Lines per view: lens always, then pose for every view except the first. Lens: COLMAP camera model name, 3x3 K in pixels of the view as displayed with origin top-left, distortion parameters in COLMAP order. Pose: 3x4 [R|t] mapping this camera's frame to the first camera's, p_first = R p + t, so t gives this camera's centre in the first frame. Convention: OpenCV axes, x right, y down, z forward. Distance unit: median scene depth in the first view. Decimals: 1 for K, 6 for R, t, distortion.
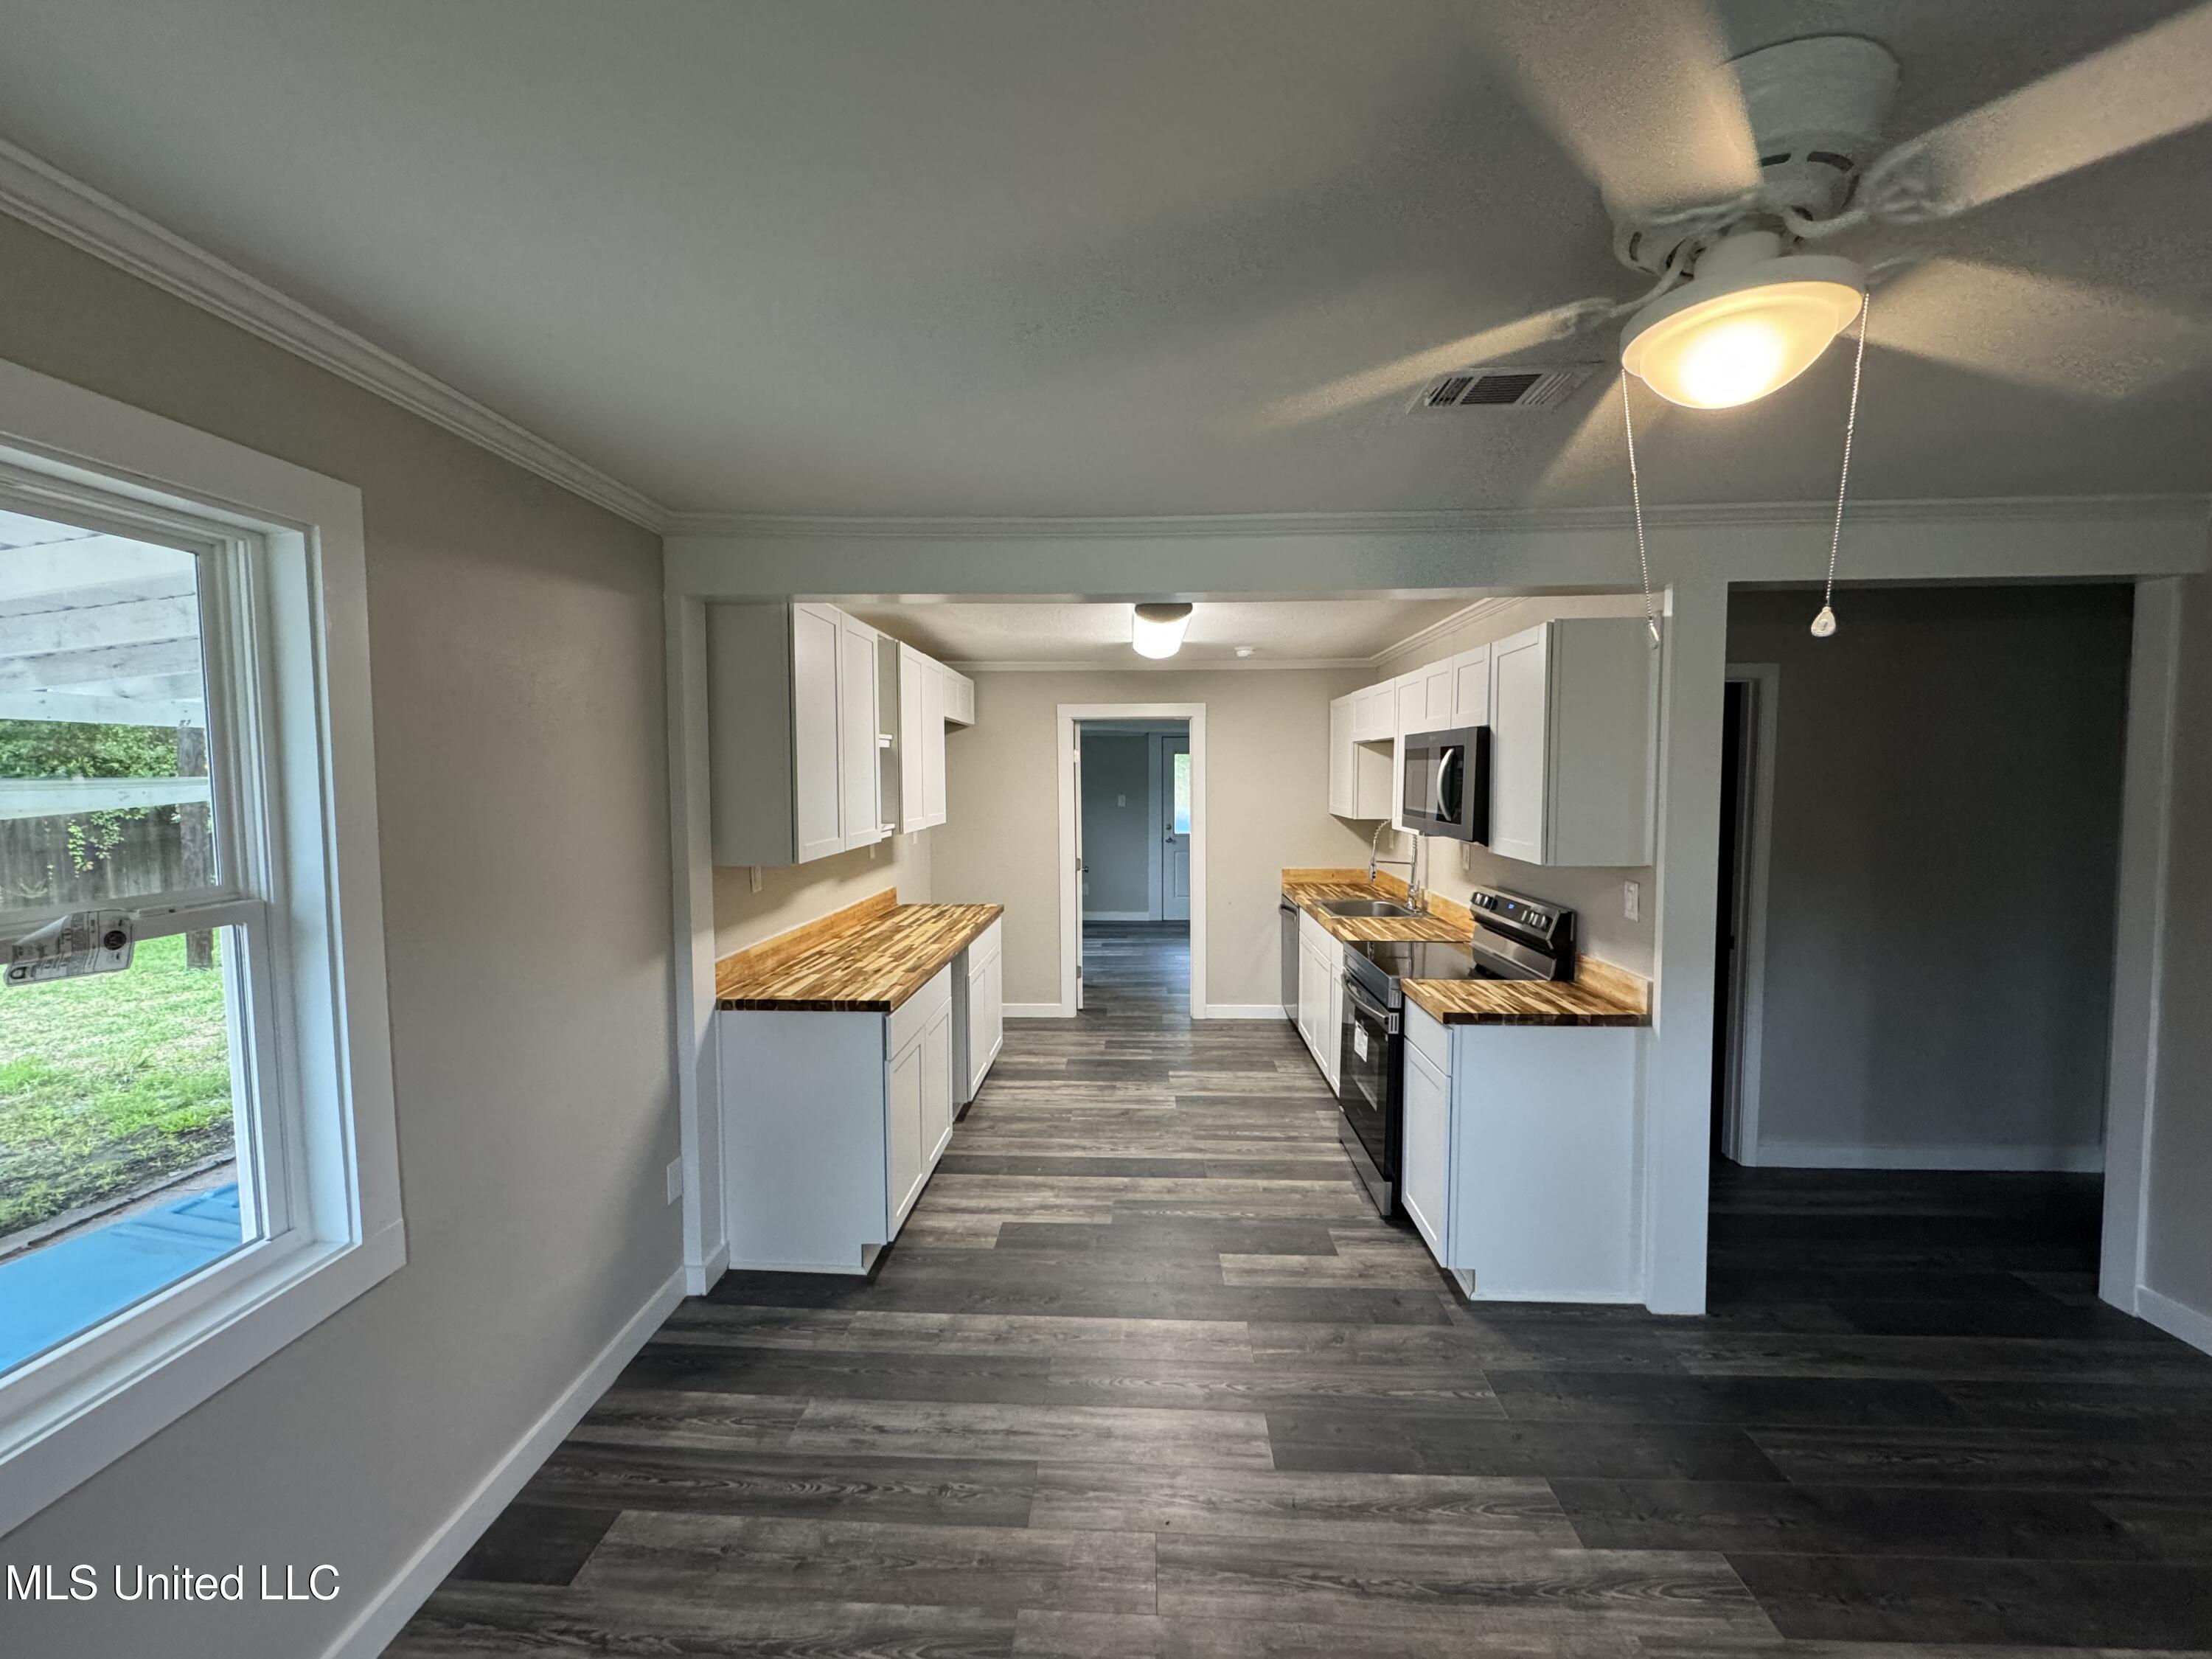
lens RADIAL K [[882.9, 0, 1108.8], [0, 882.9, 829.0], [0, 0, 1]] dist [-0.001282, 0.000425]
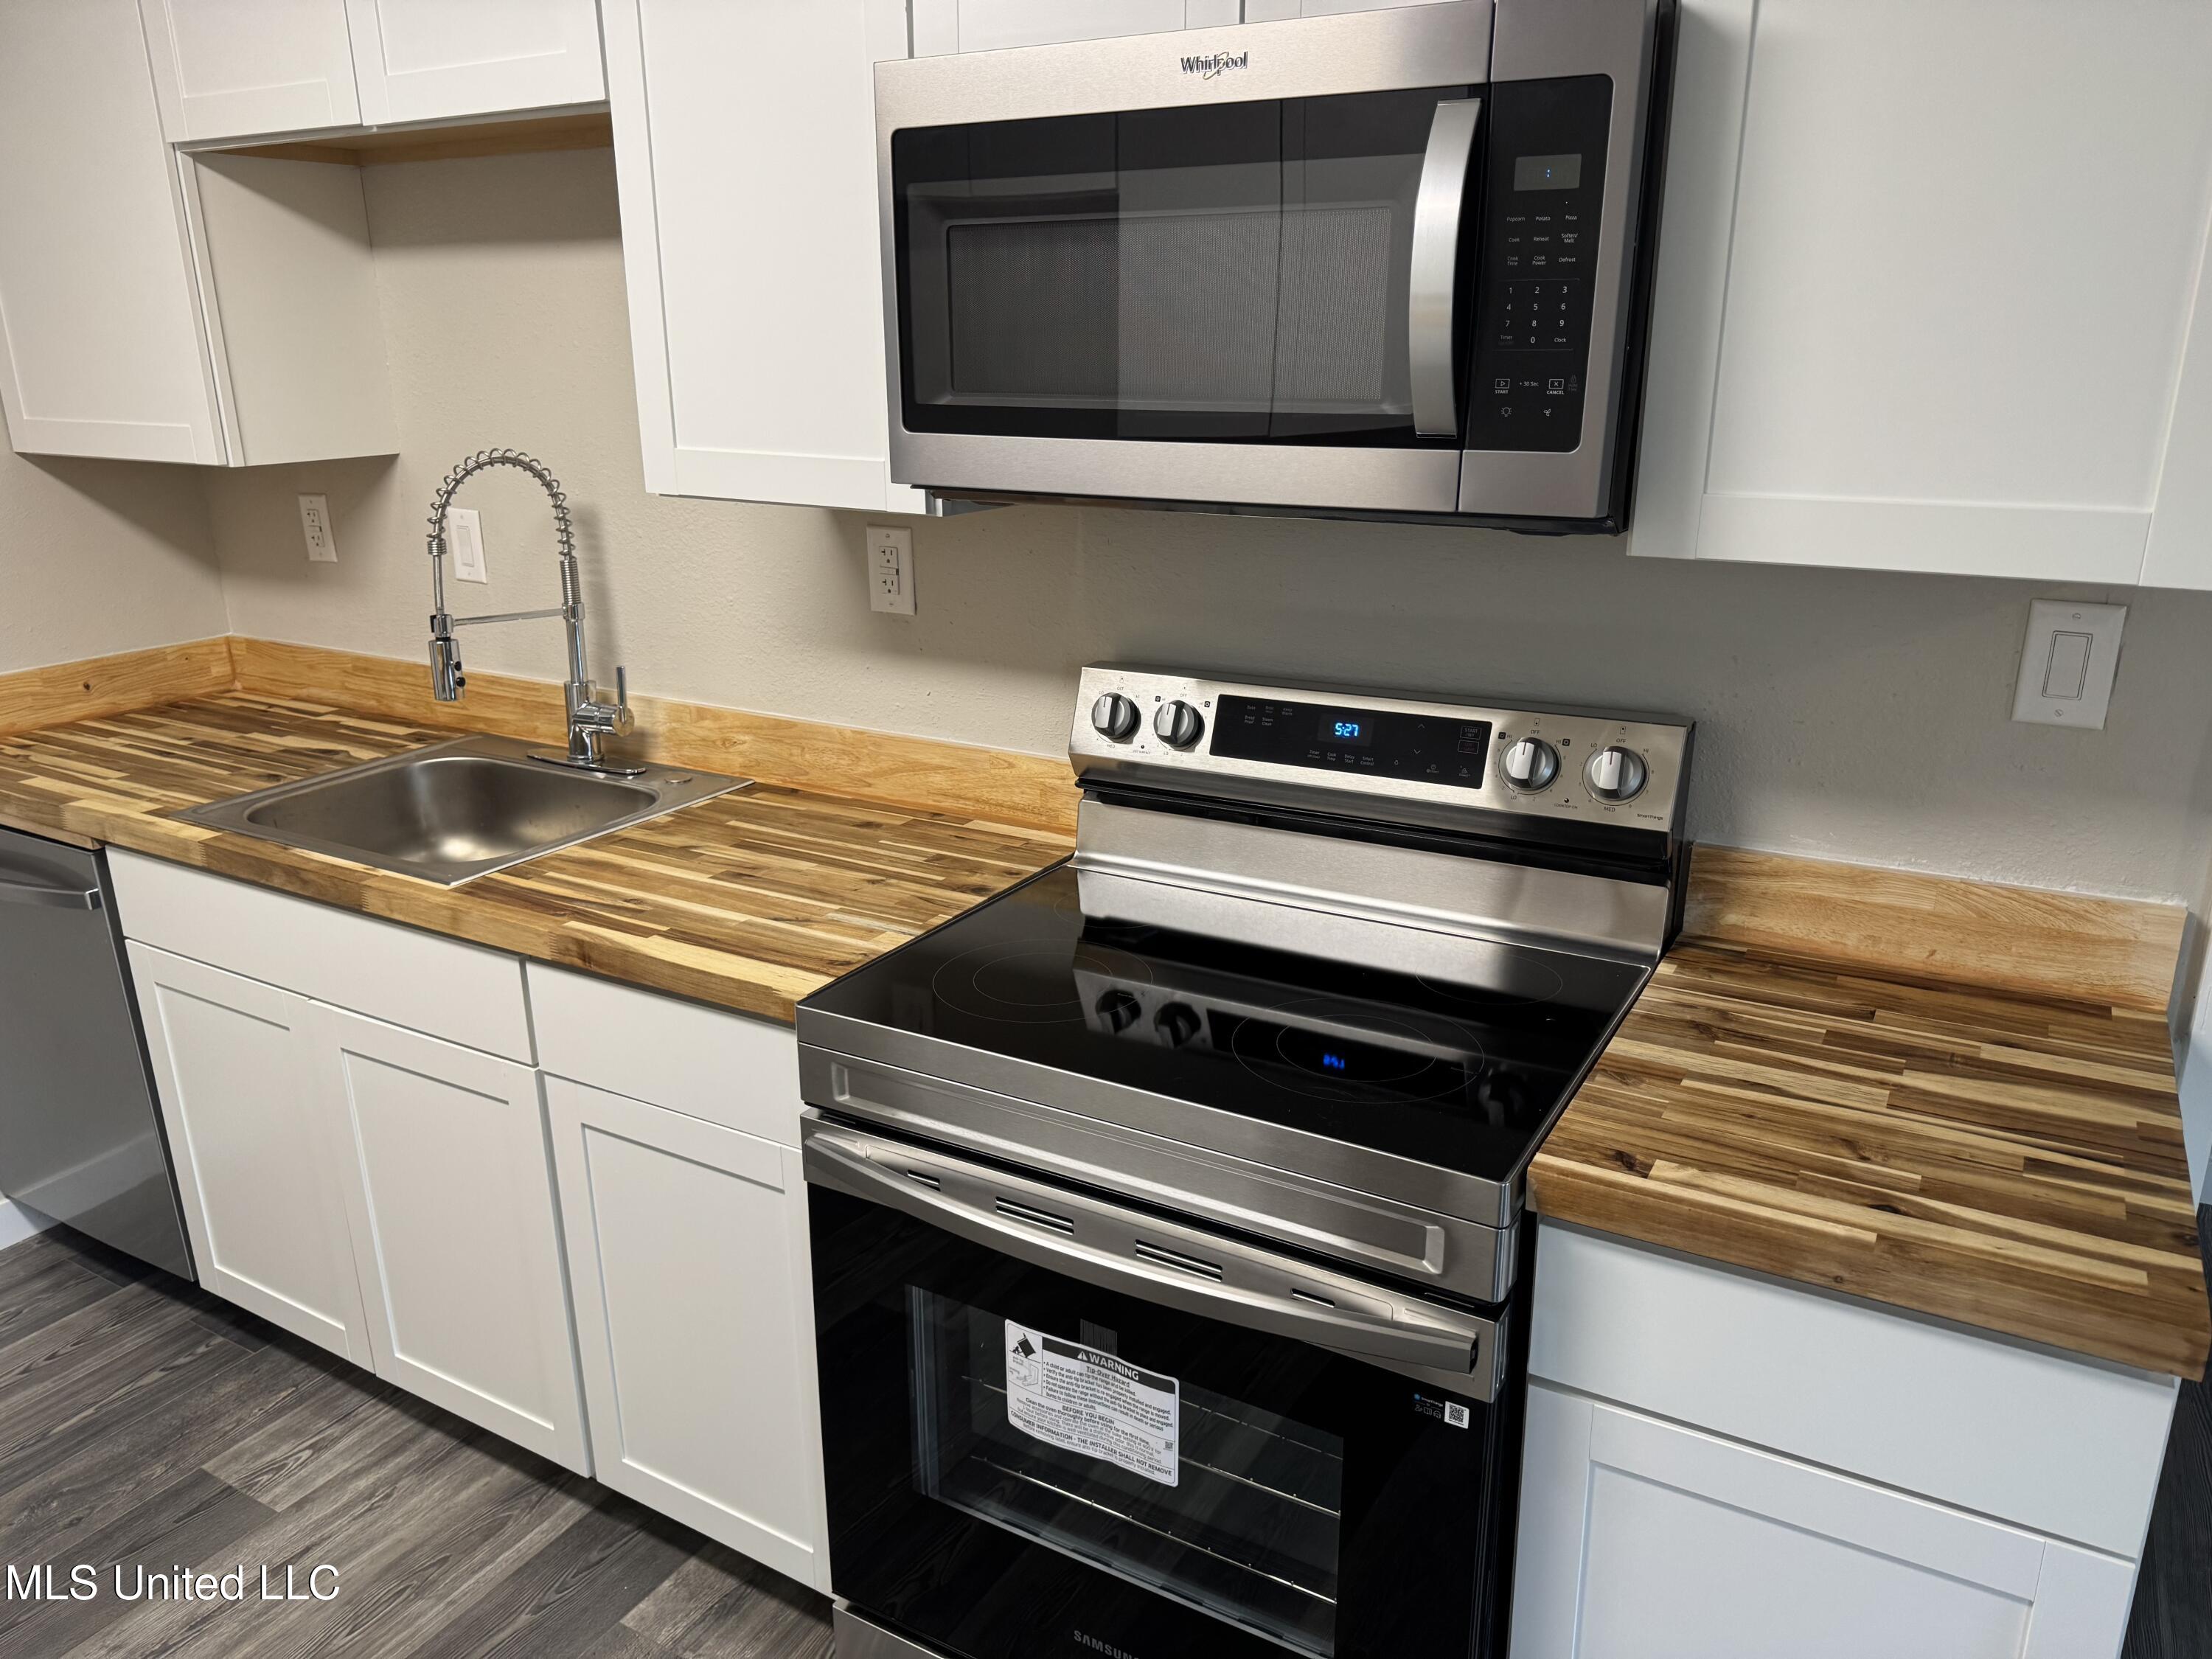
lens RADIAL K [[1569.3, 0, 1102.8], [0, 1569.3, 838.8], [0, 0, 1]] dist [0.087723, -0.116672]
pose [[0.473656, -0.276235, 0.836268, -0.042174], [0.066071, 0.958008, 0.279026, -0.037761], [-0.878228, -0.076909, 0.472017, 1.017554]]
